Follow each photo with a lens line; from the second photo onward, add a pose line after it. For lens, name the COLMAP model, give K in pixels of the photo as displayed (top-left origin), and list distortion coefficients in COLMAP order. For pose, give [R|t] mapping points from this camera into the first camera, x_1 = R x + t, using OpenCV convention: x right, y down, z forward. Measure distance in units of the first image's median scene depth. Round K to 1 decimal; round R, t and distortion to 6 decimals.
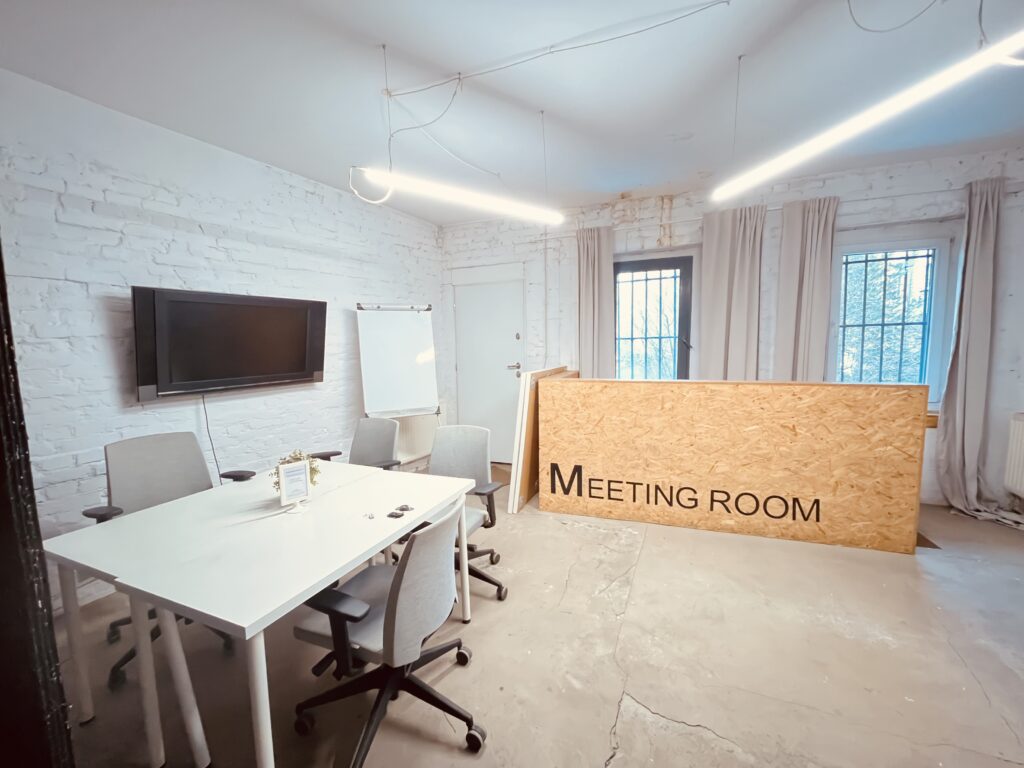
lens RADIAL K [[409.5, 0, 516.8], [0, 409.5, 383.1], [0, 0, 1]] dist [-0.000482, -0.000119]
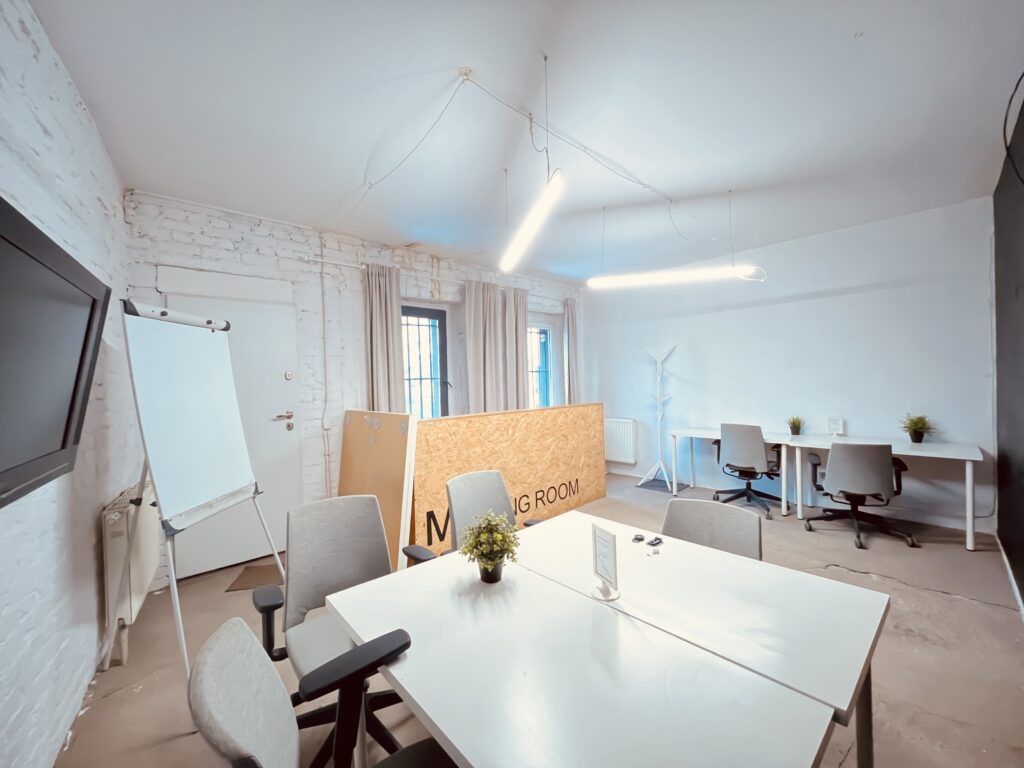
lens RADIAL K [[409.5, 0, 516.9], [0, 409.5, 383.7], [0, 0, 1]] dist [-0.000482, -0.000119]
pose [[0.437469, 0.000057, 0.899234, -0.555410], [0.108303, 0.992717, -0.052751, -0.016235], [-0.892688, 0.120466, 0.434277, 0.332453]]
